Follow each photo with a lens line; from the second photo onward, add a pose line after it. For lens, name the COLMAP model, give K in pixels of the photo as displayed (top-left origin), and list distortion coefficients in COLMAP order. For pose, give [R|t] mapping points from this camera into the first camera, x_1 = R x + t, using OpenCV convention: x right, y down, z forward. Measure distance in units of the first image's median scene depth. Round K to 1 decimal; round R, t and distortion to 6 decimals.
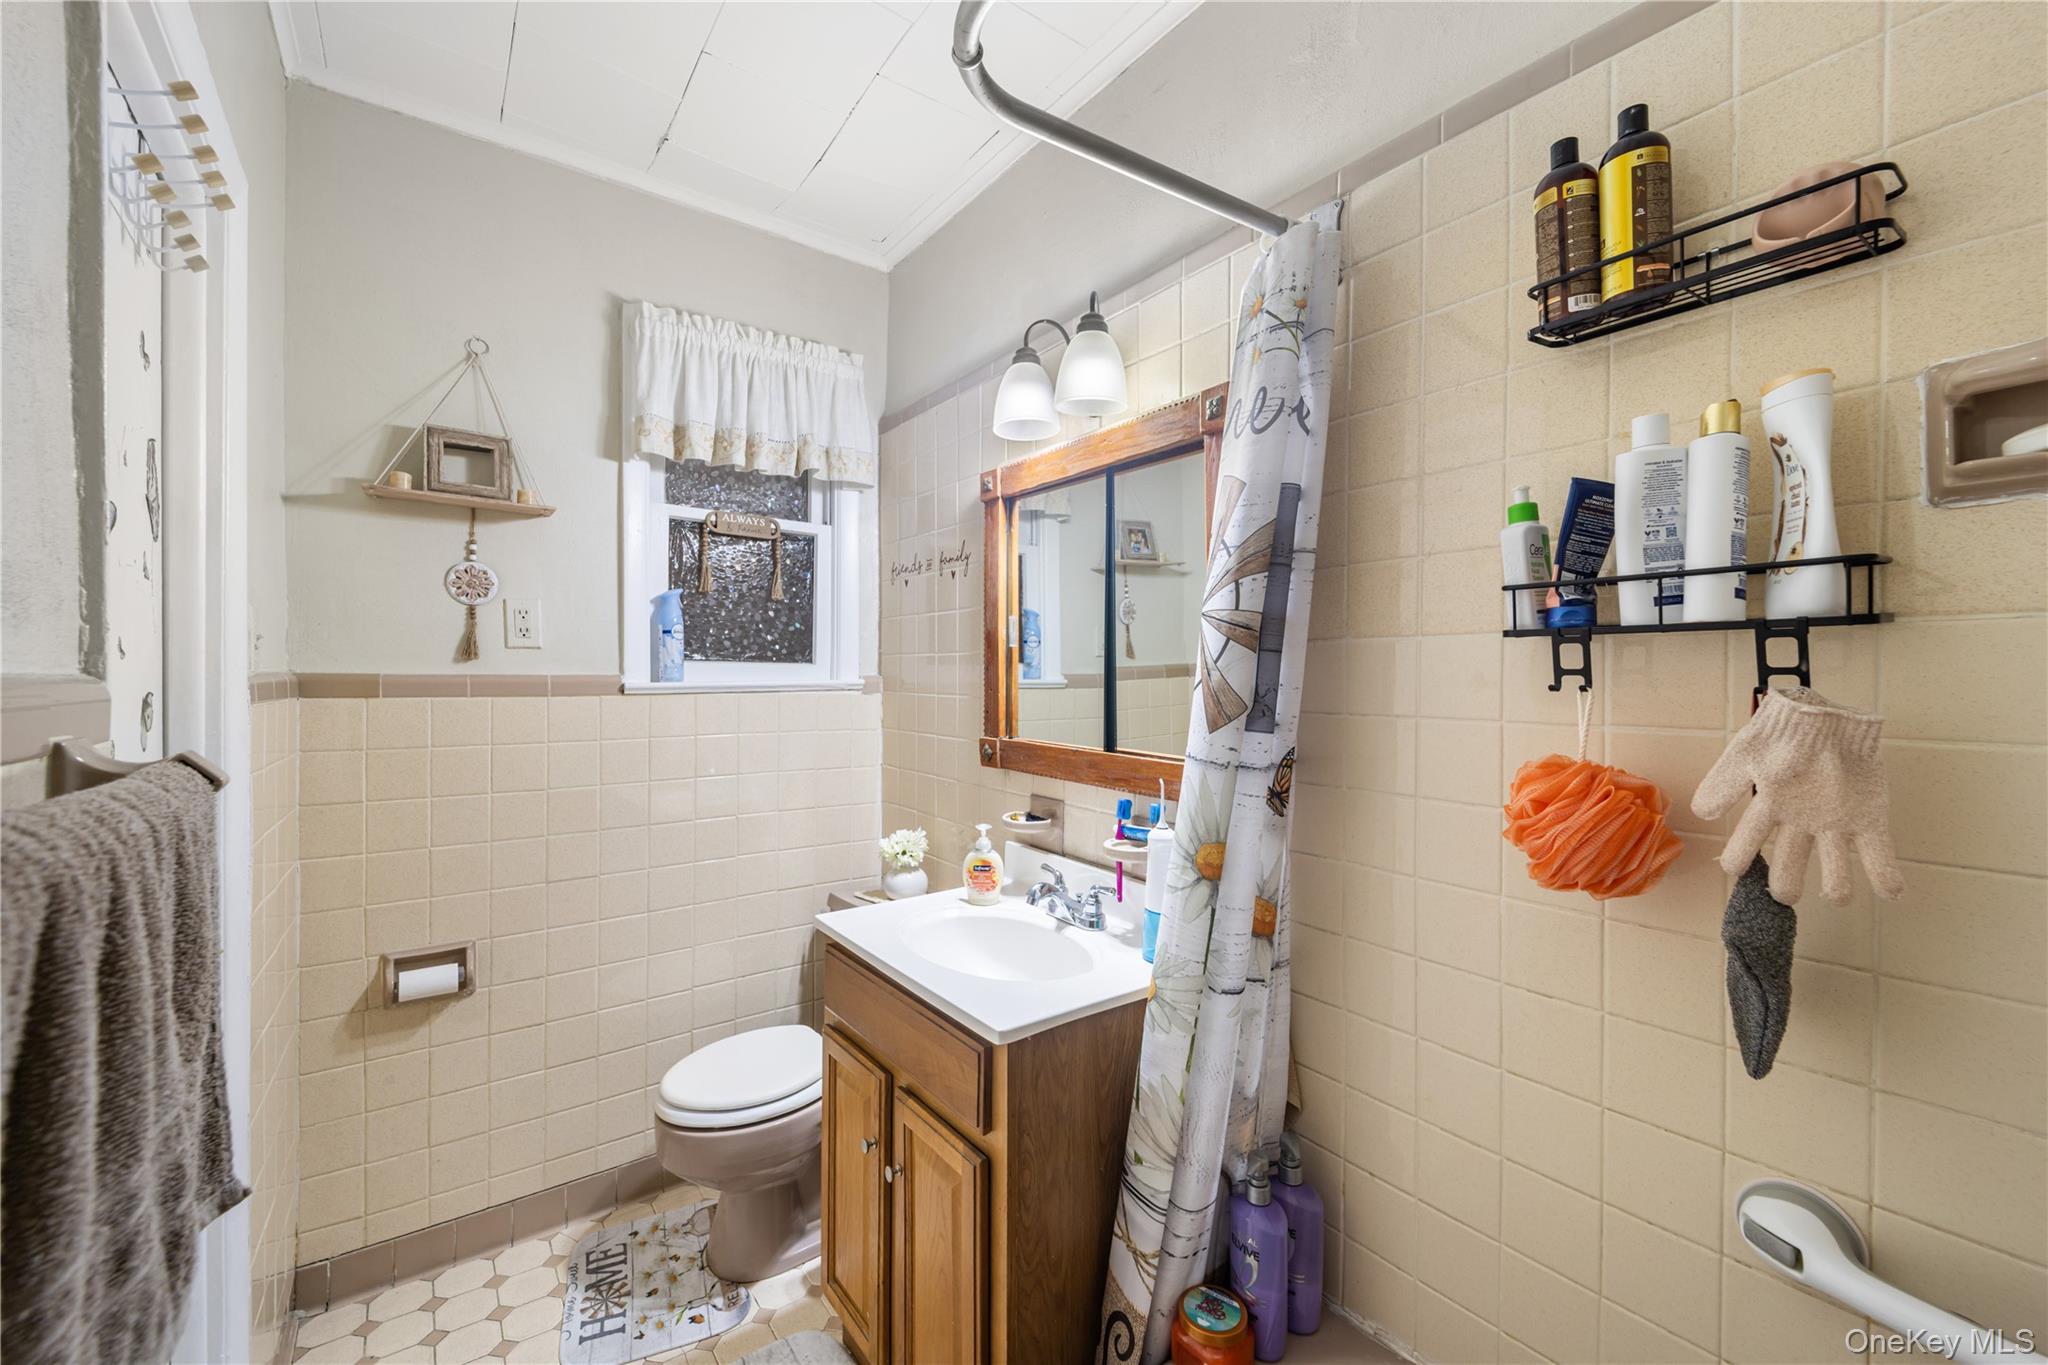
lens RADIAL K [[814.1, 0, 1033.5], [0, 814.1, 679.0], [0, 0, 1]] dist [-0.000158, -0.000519]
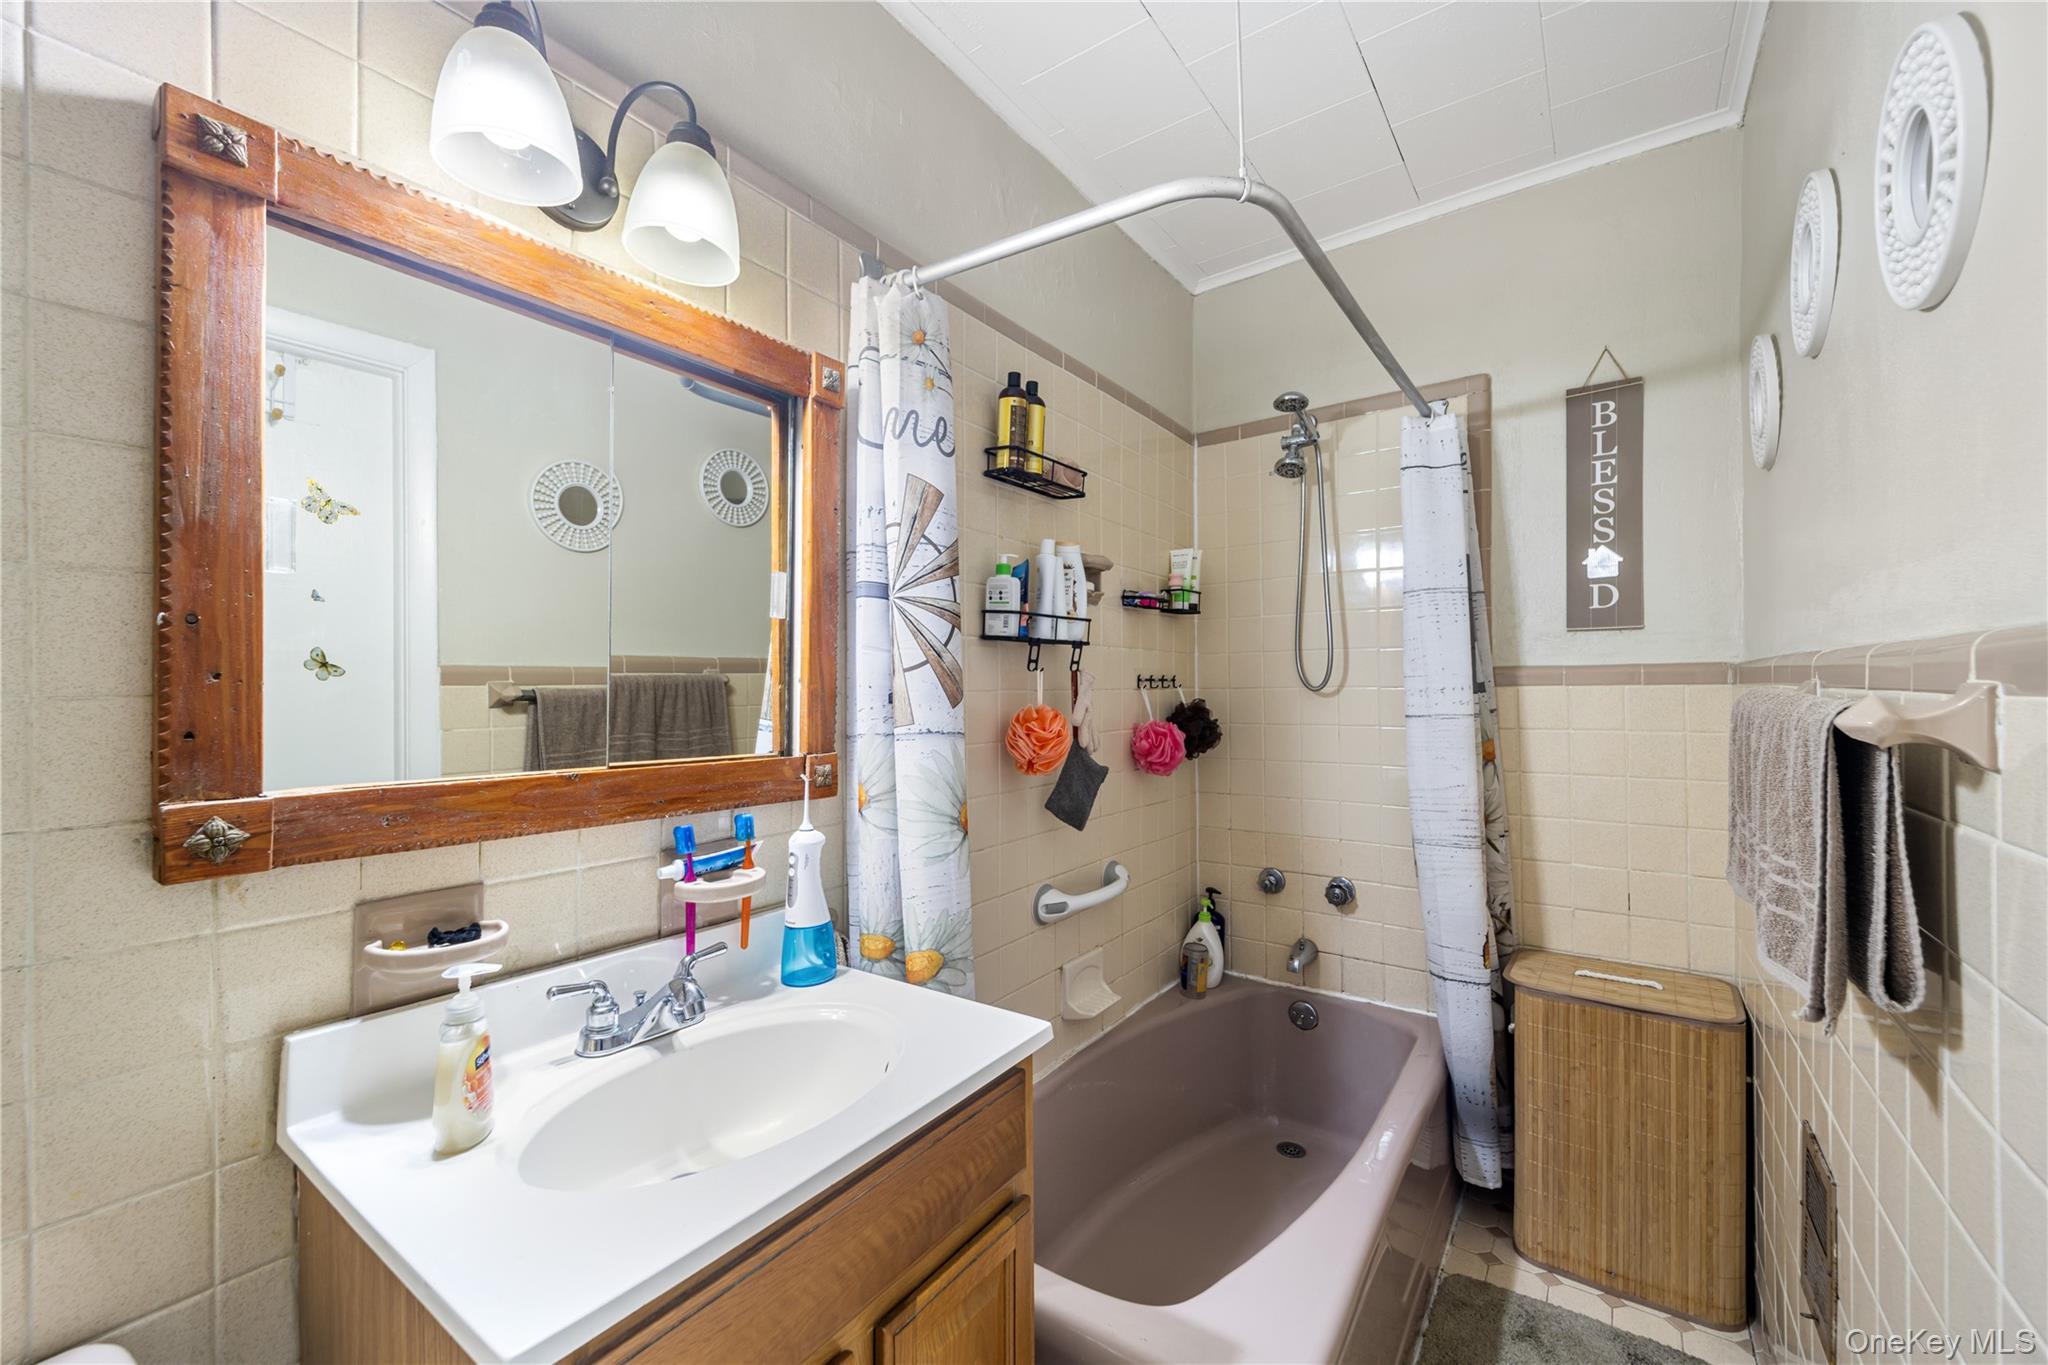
lens RADIAL K [[814.1, 0, 1032.4], [0, 814.1, 679.8], [0, 0, 1]] dist [-0.000158, -0.000519]
pose [[-0.330985, -0.000302, 0.943636, -0.876632], [0.005371, 0.999983, 0.002204, 0.025039], [-0.943621, 0.005798, -0.330978, 1.246677]]
